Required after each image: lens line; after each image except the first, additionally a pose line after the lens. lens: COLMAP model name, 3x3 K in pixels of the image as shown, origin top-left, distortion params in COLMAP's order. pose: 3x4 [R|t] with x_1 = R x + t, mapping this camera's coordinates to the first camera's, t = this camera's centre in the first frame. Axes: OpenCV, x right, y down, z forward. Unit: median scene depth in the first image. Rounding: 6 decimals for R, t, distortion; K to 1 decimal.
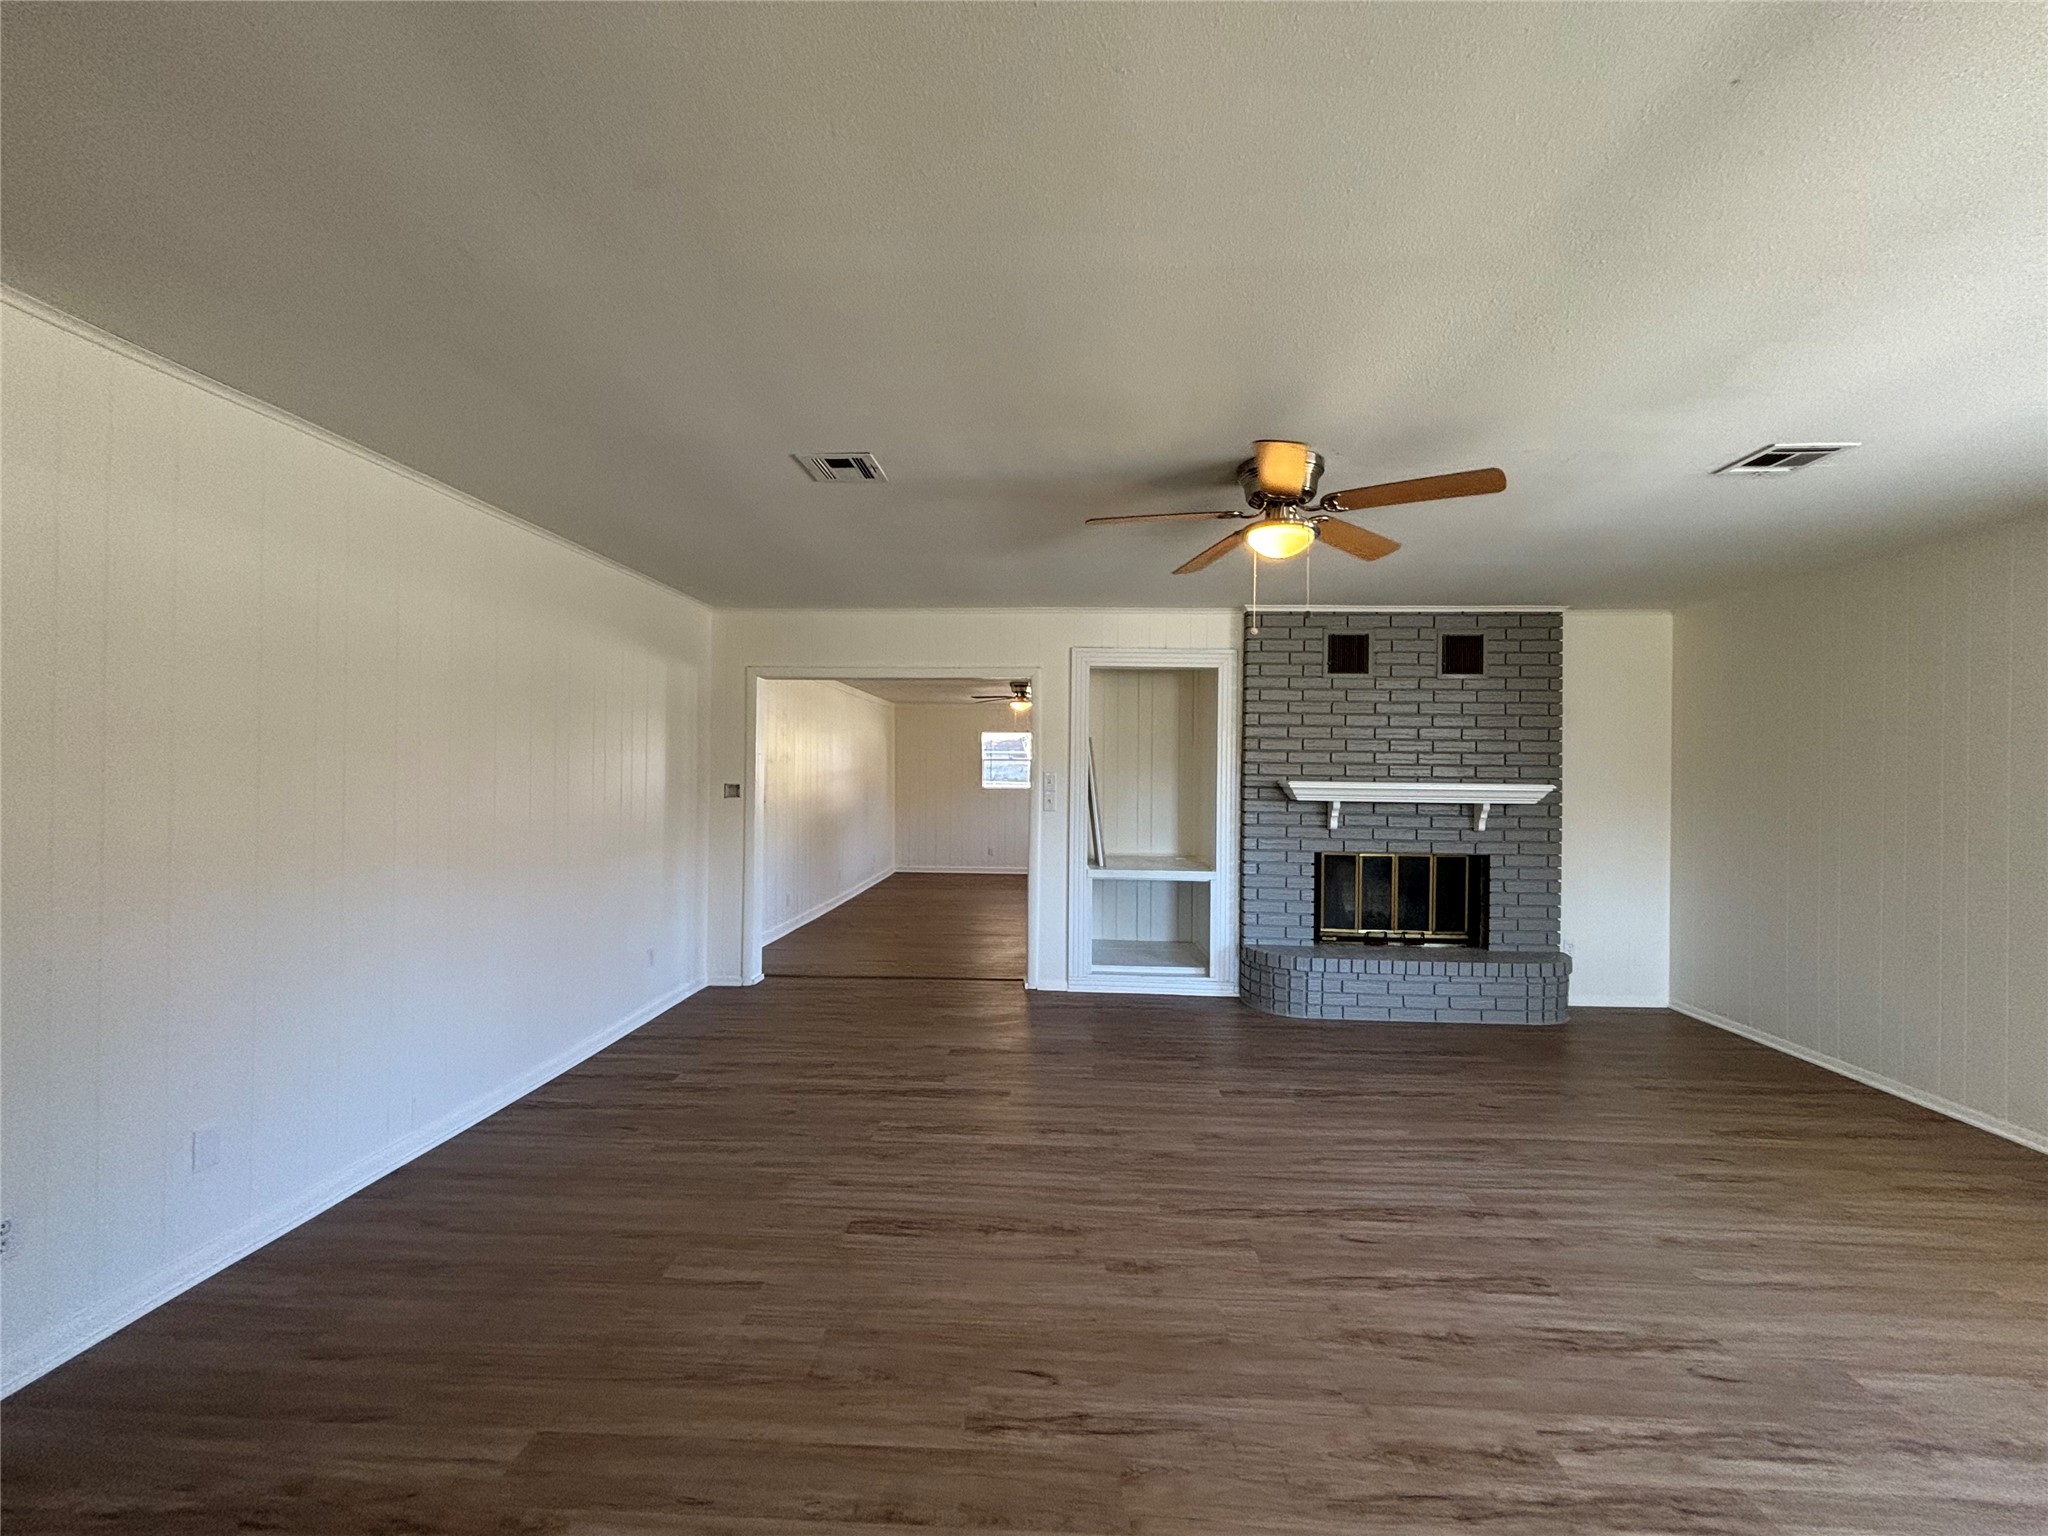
lens RADIAL K [[824.4, 0, 1027.0], [0, 824.4, 772.1], [0, 0, 1]] dist [0.001488, 0.001233]
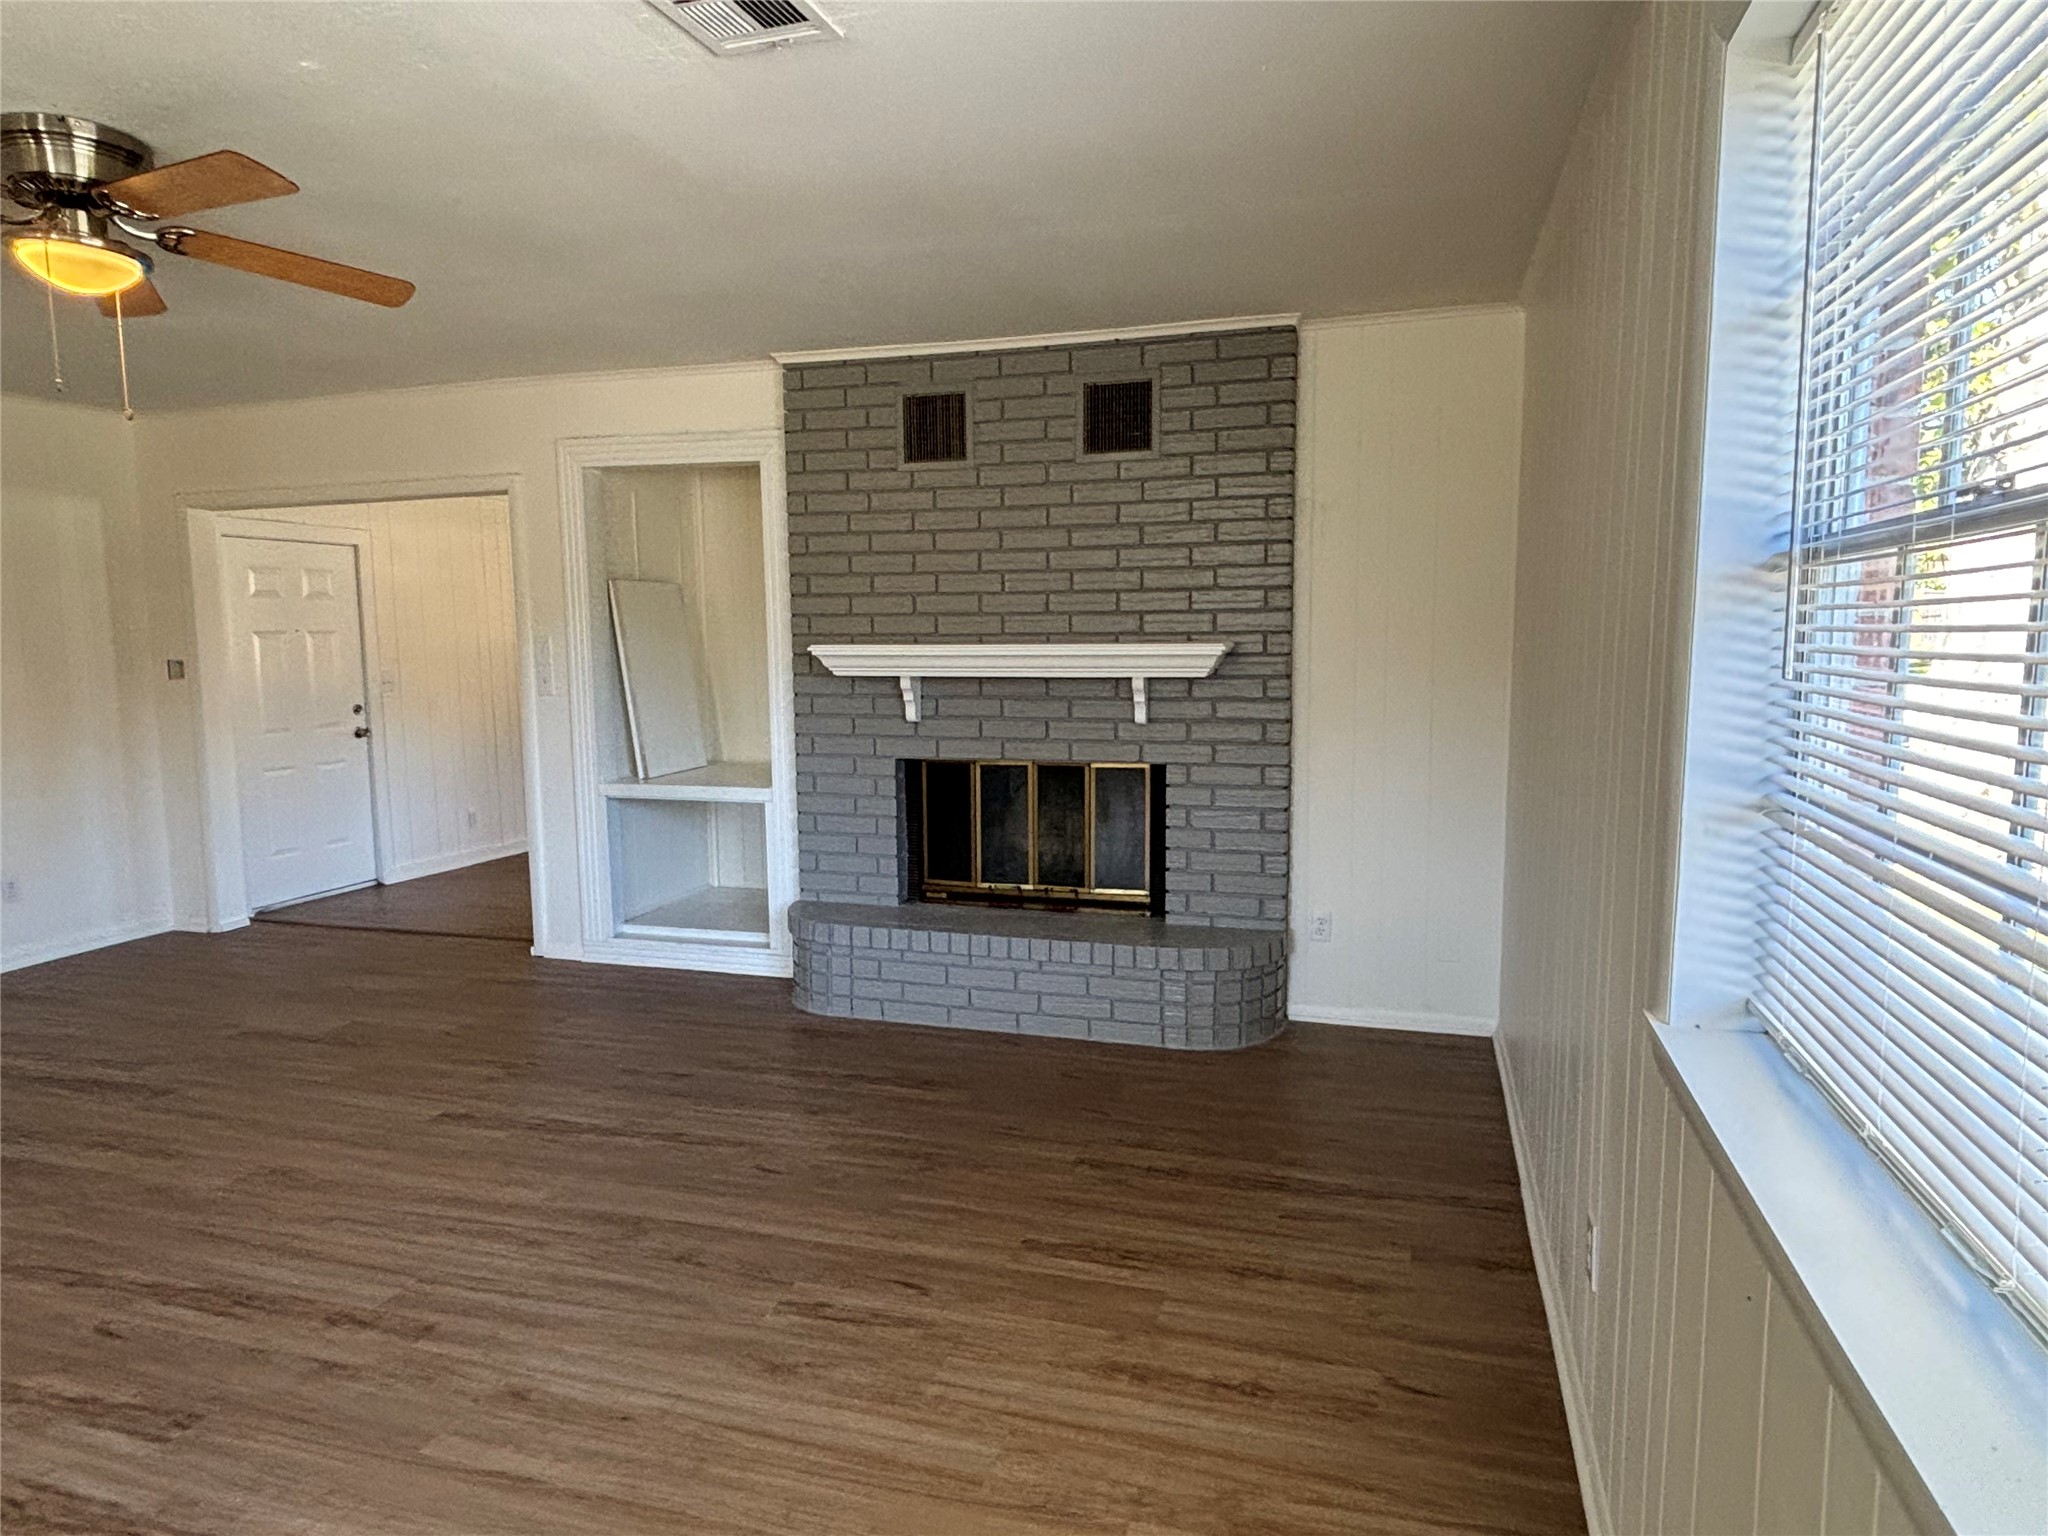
lens RADIAL K [[1241.6, 0, 1017.7], [0, 1241.6, 772.3], [0, 0, 1]] dist [0.019702, -0.024932]
pose [[0.969114, 0.009630, -0.246426, 0.871597], [0.018948, 0.993376, 0.113337, 0.004566], [0.245886, -0.114506, 0.962512, 0.158714]]
